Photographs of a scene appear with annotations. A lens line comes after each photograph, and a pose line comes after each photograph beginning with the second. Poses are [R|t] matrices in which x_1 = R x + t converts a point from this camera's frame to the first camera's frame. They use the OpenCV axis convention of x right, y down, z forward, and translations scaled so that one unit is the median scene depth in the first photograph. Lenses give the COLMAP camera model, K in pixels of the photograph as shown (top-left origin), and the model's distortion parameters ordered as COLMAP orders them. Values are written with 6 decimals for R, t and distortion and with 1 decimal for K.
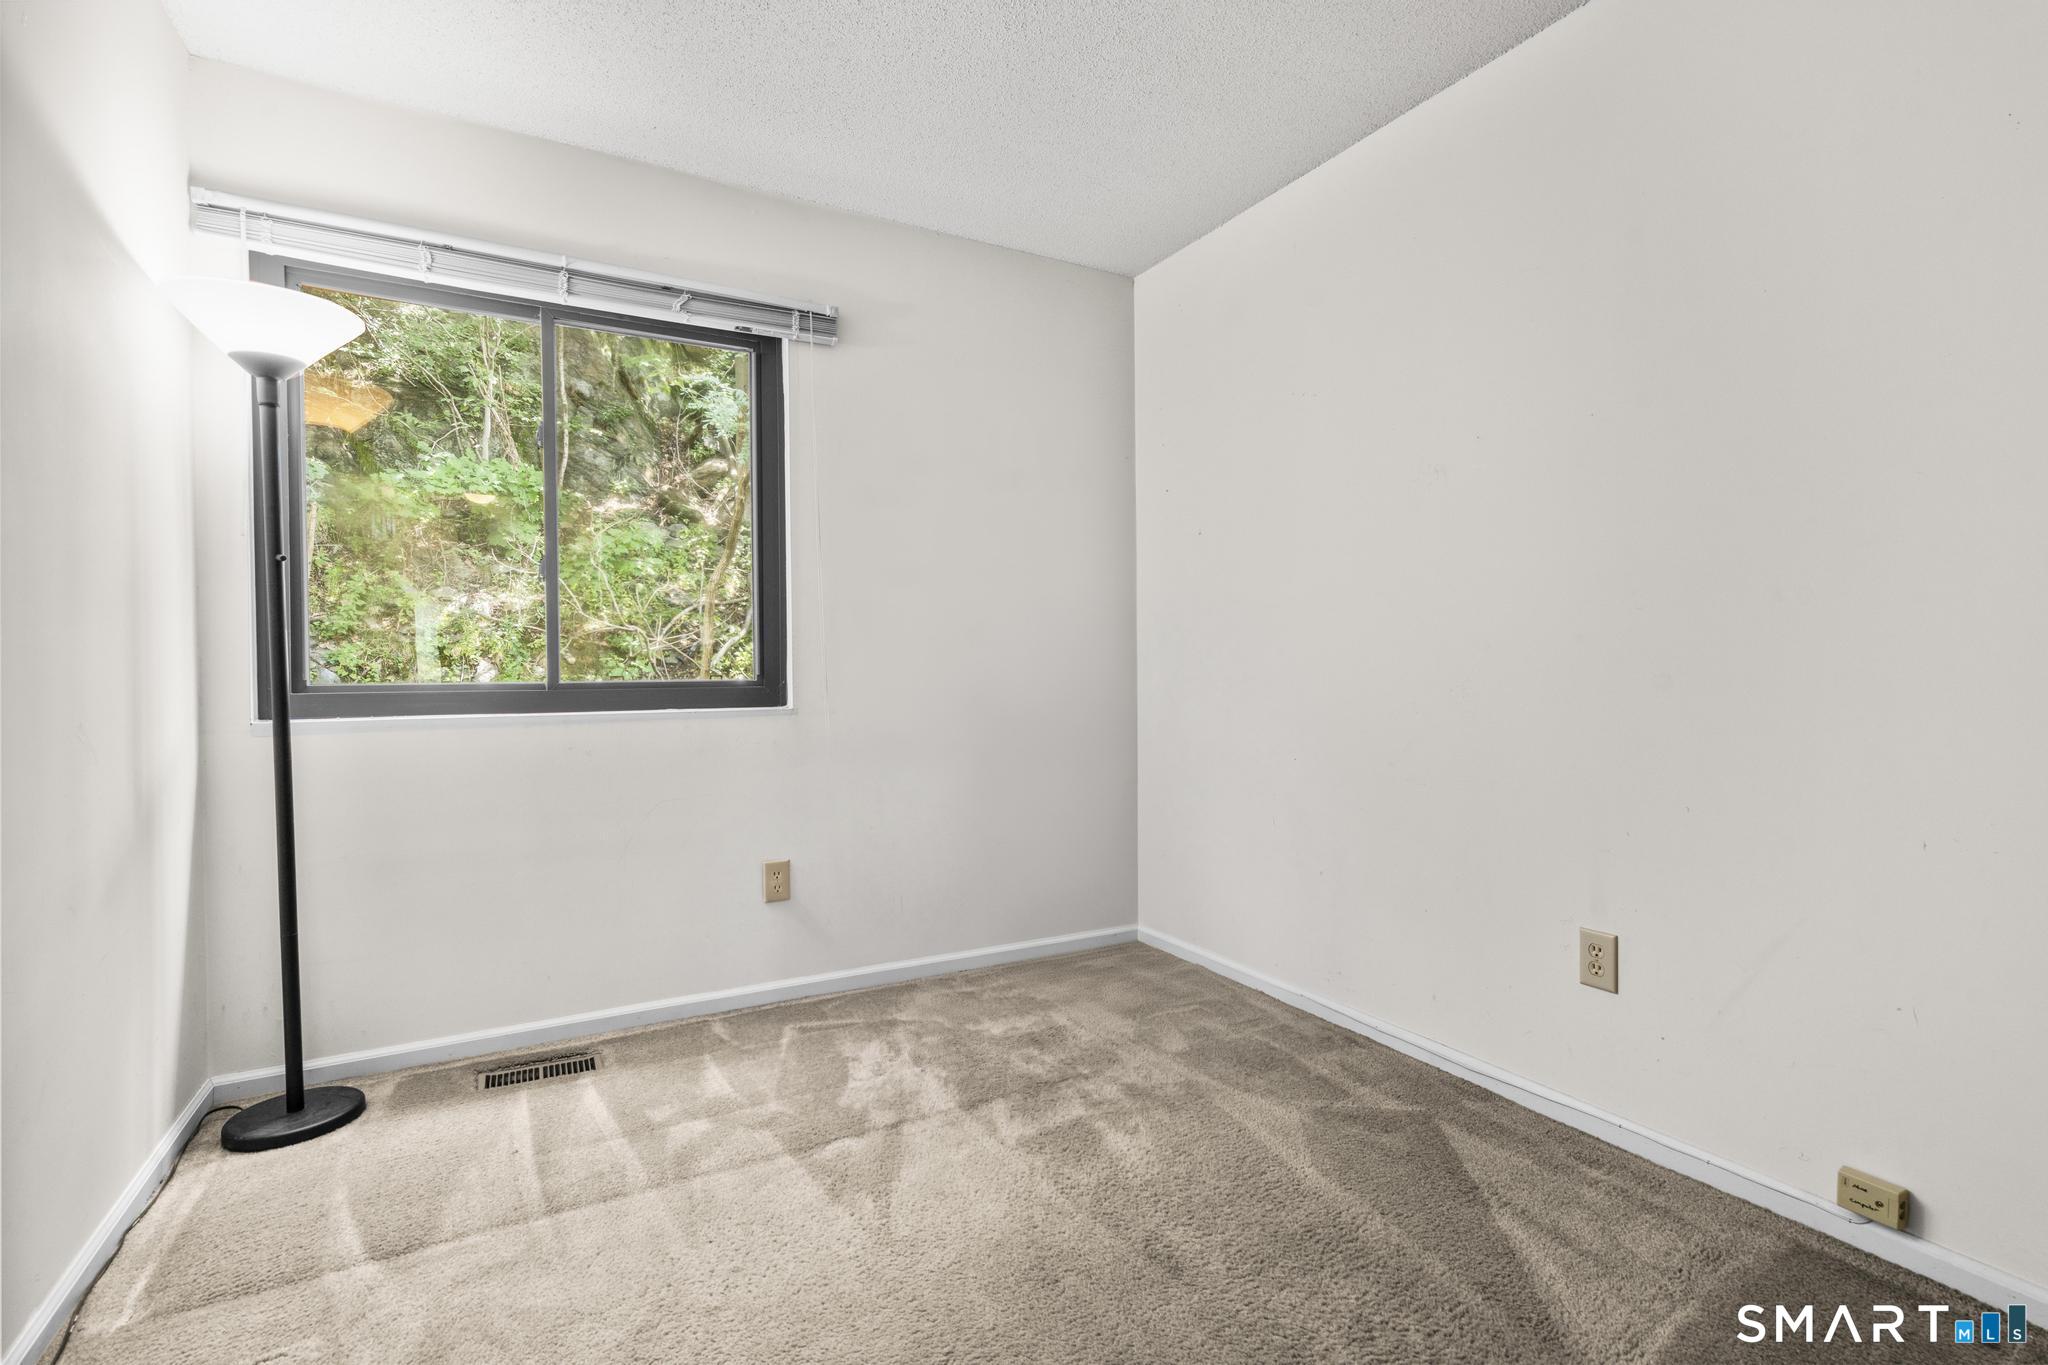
lens RADIAL K [[925.5, 0, 1024.0], [0, 925.5, 682.5], [0, 0, 1]] dist [0.001801, 0.000941]
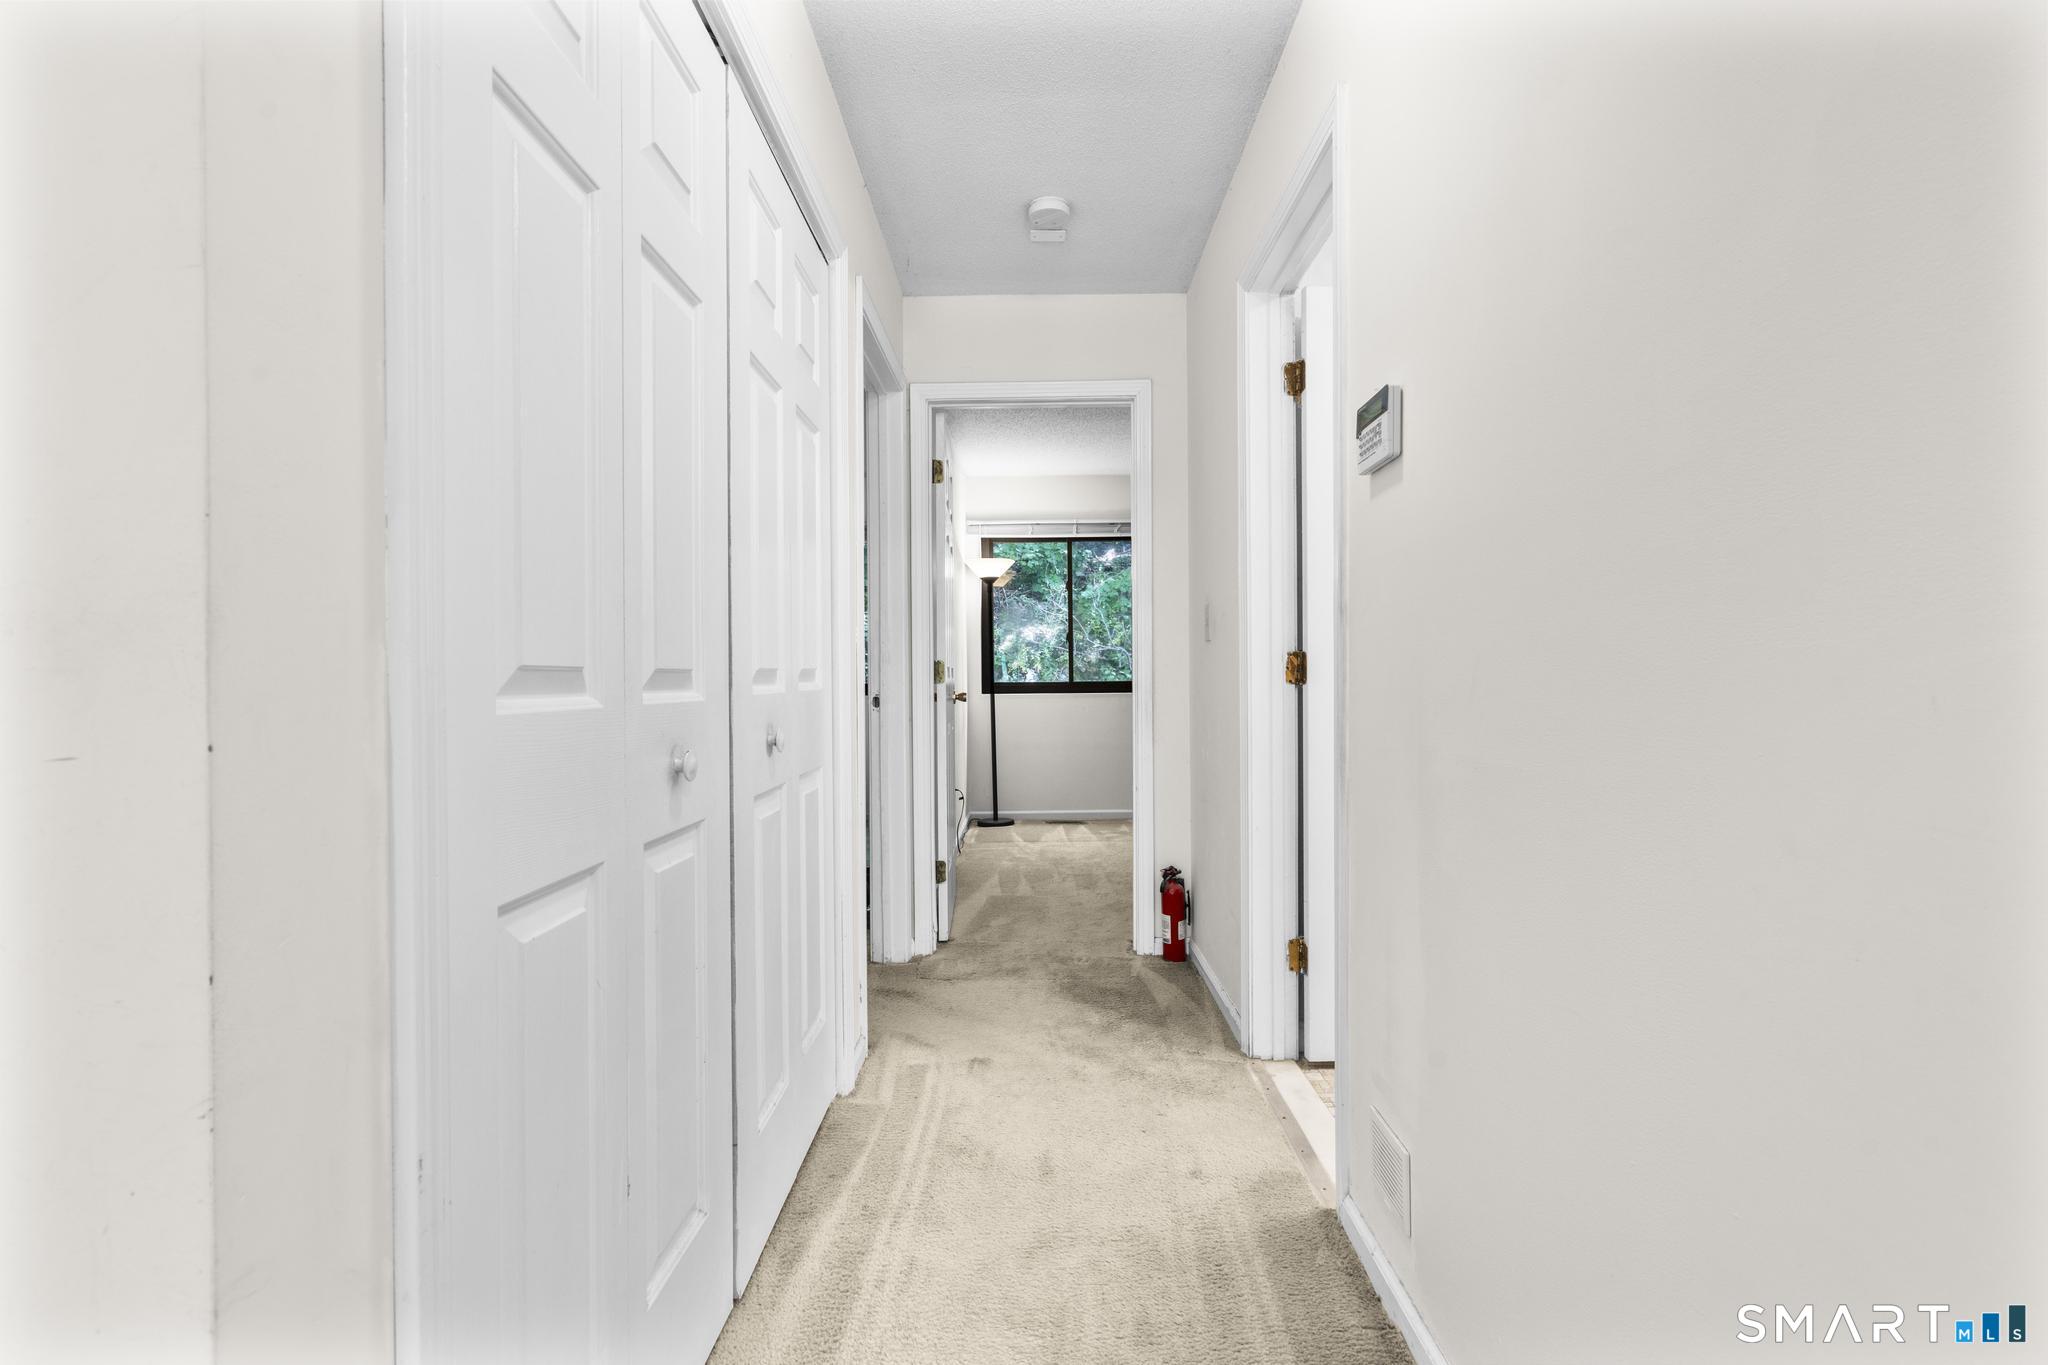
lens RADIAL K [[925.5, 0, 1024.0], [0, 925.5, 682.5], [0, 0, 1]] dist [0.001801, 0.000941]
pose [[0.867150, 0.000210, -0.498048, 0.167138], [-0.003294, 0.999980, -0.005314, 0.004064], [0.498037, 0.006249, 0.867133, -0.328516]]
